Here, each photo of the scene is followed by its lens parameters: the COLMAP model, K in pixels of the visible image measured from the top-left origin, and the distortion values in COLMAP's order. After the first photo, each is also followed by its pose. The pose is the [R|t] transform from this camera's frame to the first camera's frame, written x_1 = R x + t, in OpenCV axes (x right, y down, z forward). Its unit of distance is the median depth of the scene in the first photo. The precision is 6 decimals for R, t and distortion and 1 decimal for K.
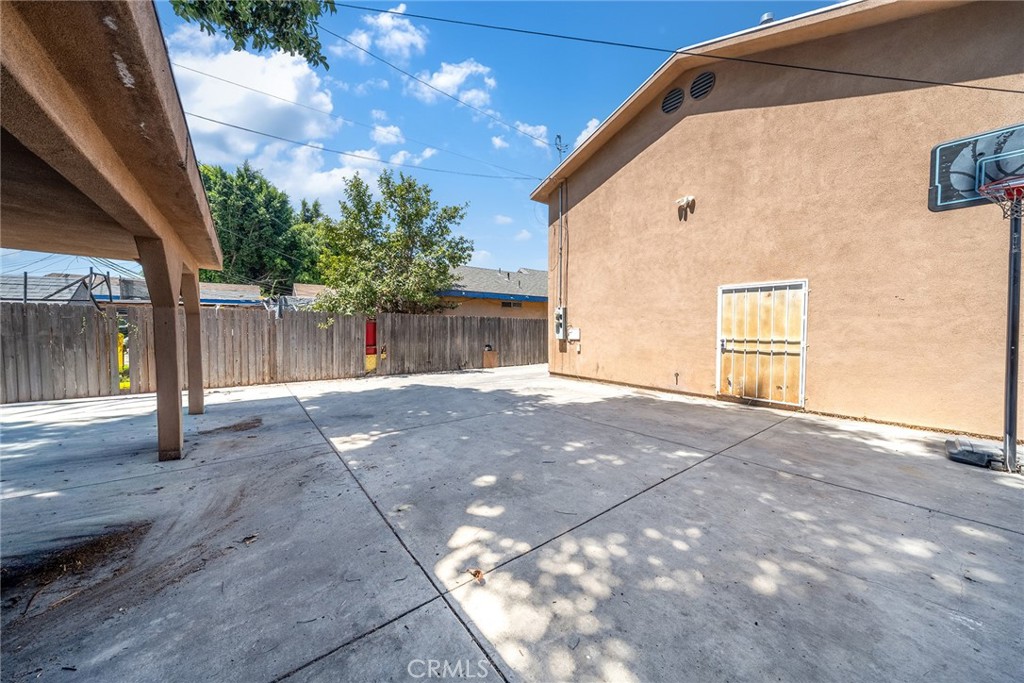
lens RADIAL K [[349.7, 0, 509.0], [0, 349.7, 340.8], [0, 0, 1]] dist [-0.000998, -0.000061]
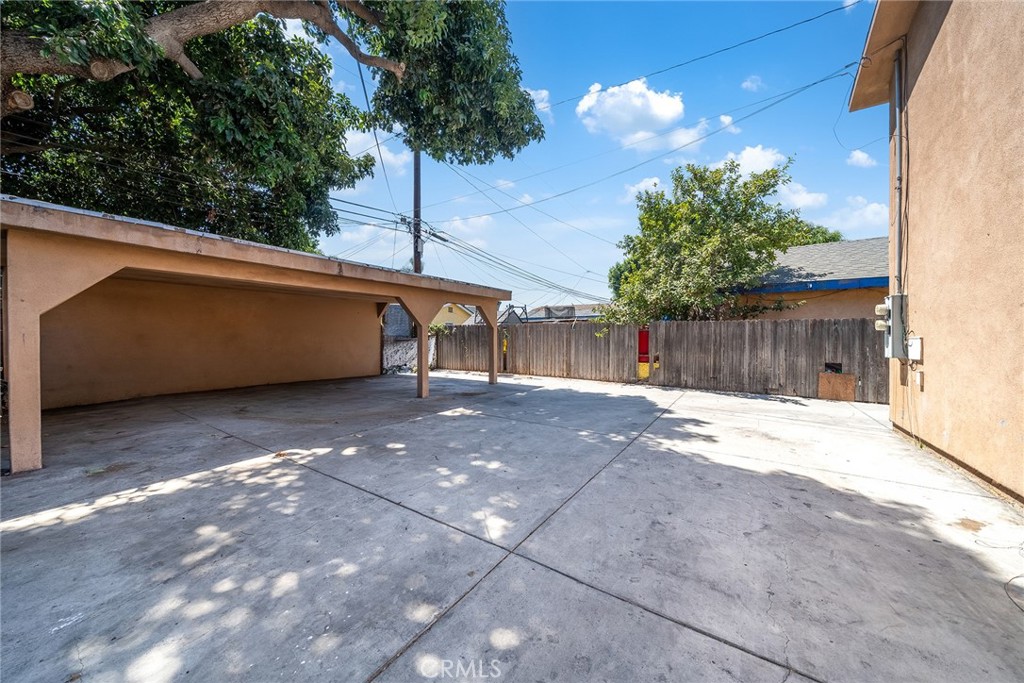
lens RADIAL K [[349.7, 0, 508.9], [0, 349.7, 336.2], [0, 0, 1]] dist [-0.000998, -0.000061]
pose [[0.312097, -0.001637, -0.950049, 1.168328], [-0.035679, 0.999273, -0.013443, -0.025913], [0.949380, 0.038092, 0.311811, 0.822366]]
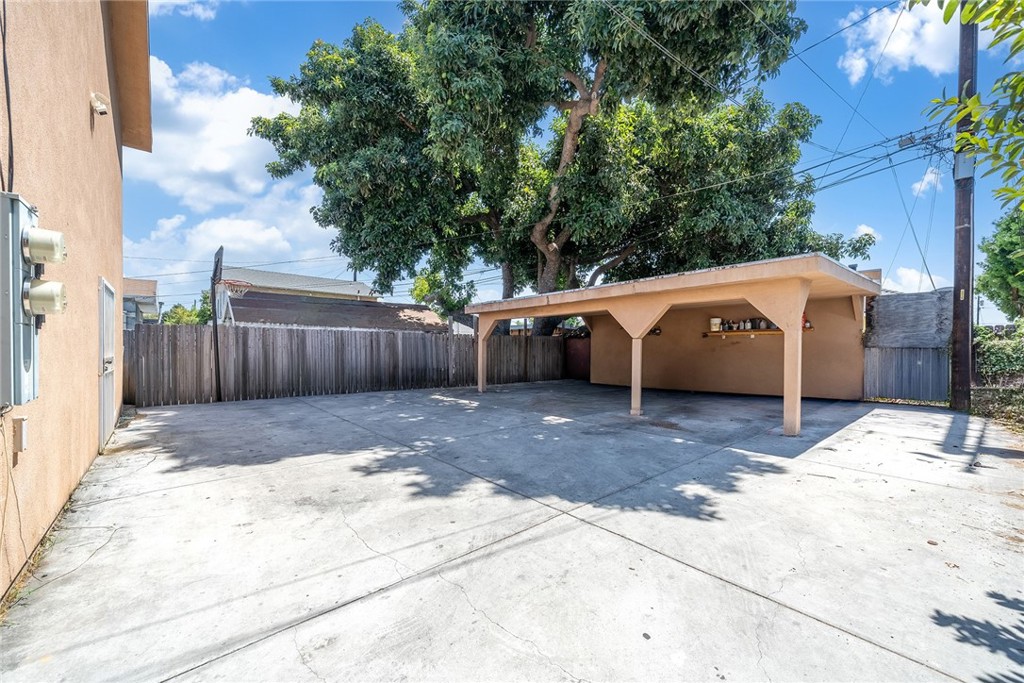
lens RADIAL K [[386.2, 0, 511.9], [0, 386.2, 350.5], [0, 0, 1]] dist [0.000593, 0.000025]
pose [[-0.997858, -0.015069, -0.063661, -0.155500], [-0.017458, 0.999158, 0.037134, -0.098347], [0.063048, 0.038166, -0.997280, 3.057559]]
